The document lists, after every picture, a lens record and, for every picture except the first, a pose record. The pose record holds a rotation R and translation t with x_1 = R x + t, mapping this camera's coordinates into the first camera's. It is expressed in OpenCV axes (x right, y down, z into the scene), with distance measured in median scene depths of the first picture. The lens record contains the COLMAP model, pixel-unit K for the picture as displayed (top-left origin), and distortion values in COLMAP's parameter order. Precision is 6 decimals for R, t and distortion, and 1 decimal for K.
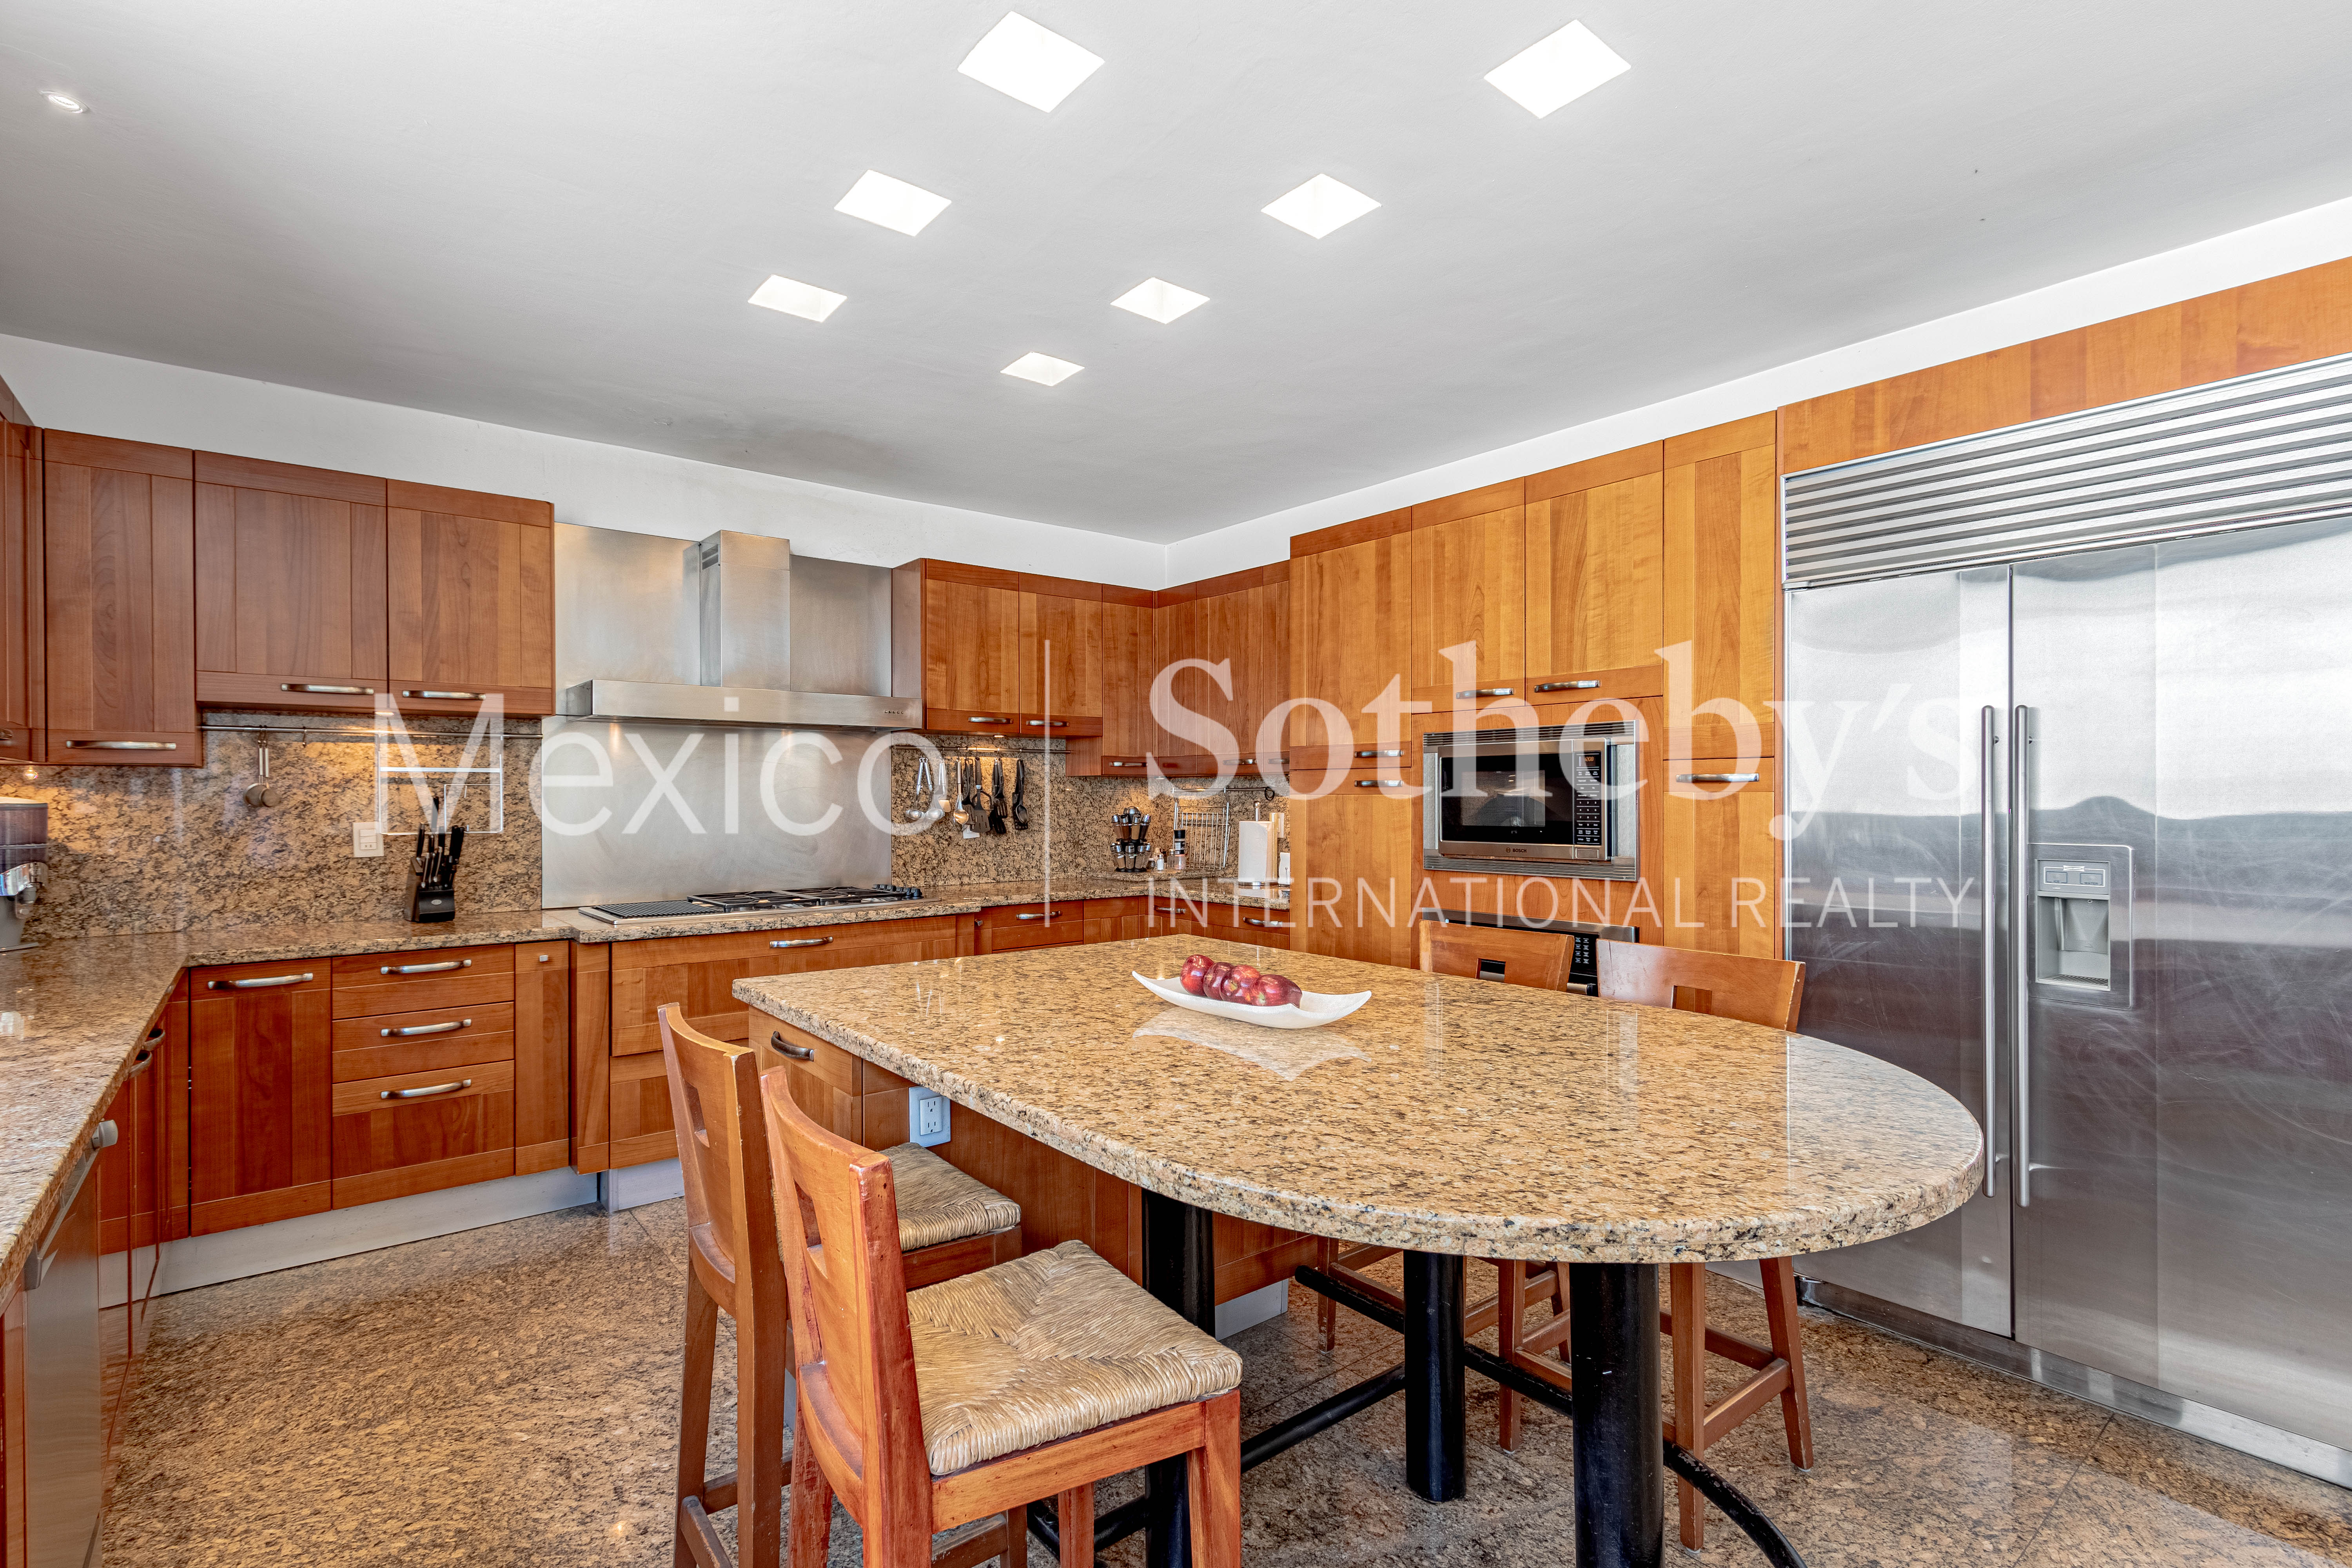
lens RADIAL K [[1098.6, 0, 1176.0], [0, 1098.6, 784.0], [0, 0, 1]] dist [0.001919, 0.000184]
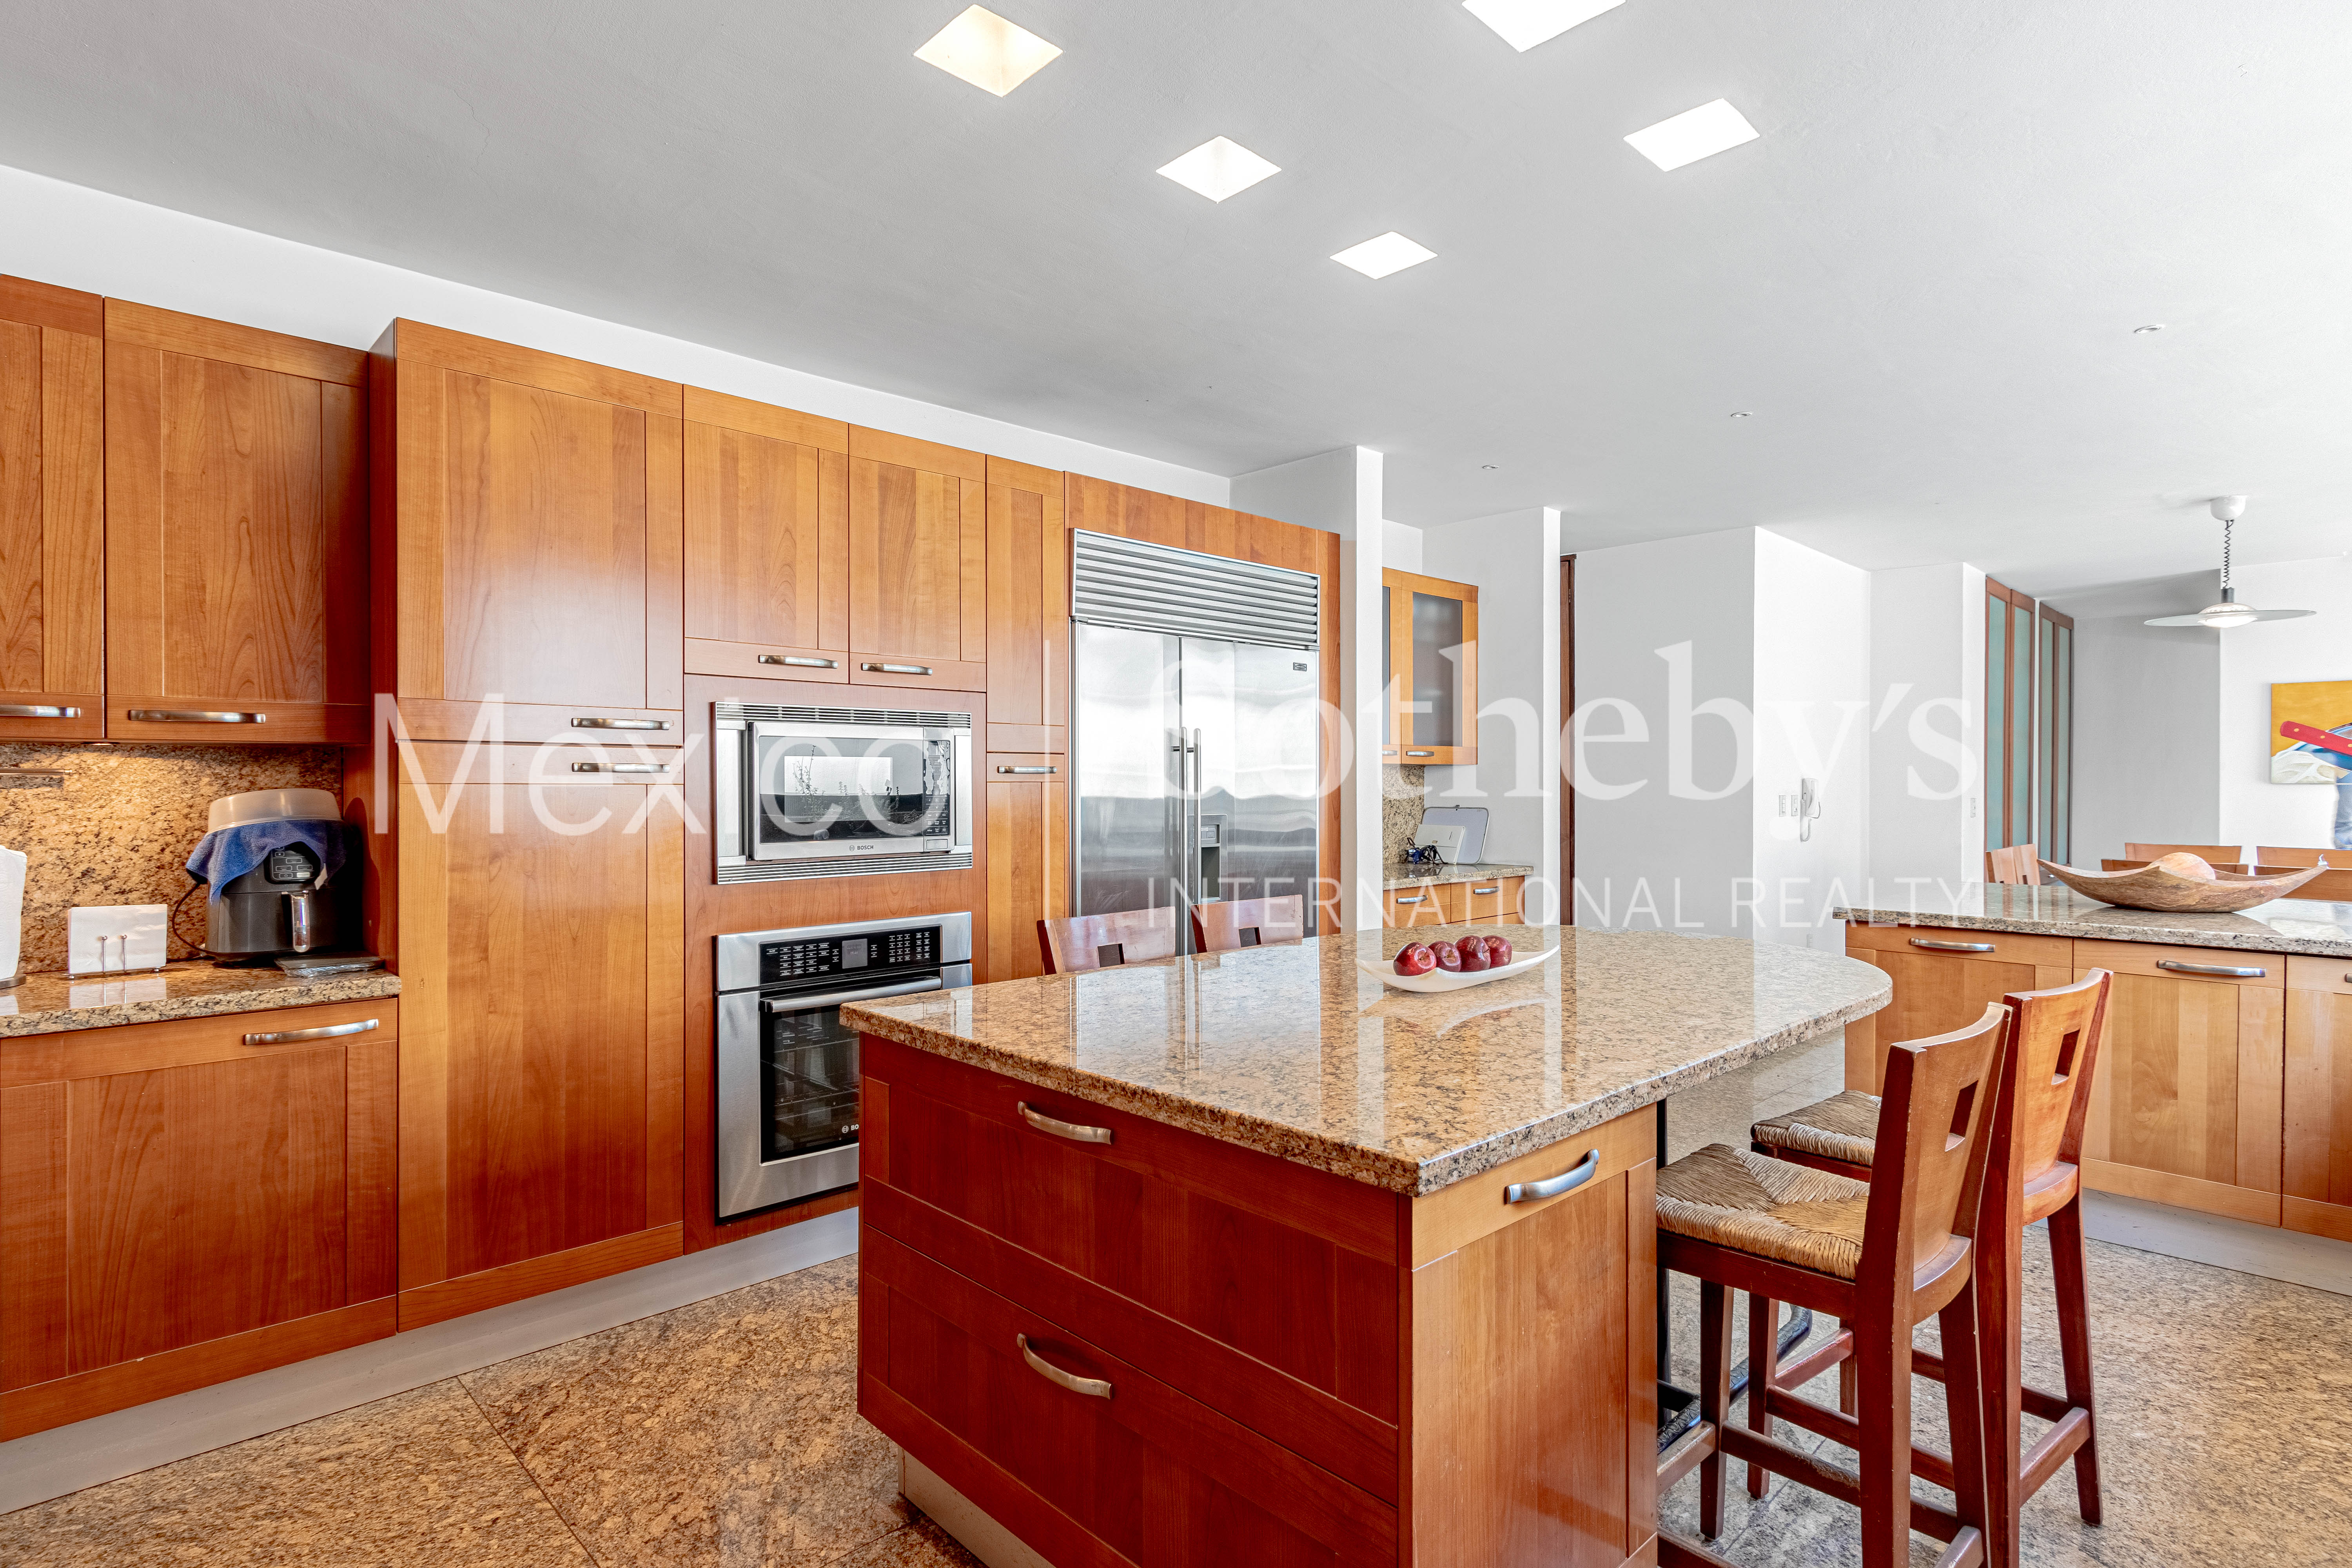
lens RADIAL K [[1172.9, 0, 1176.0], [0, 1172.9, 784.0], [0, 0, 1]] dist [-0.001472, -0.000052]
pose [[-0.086045, -0.008772, 0.996253, -0.697243], [-0.019748, 0.999780, 0.007097, -0.003501], [-0.996095, -0.019063, -0.086200, 0.890062]]
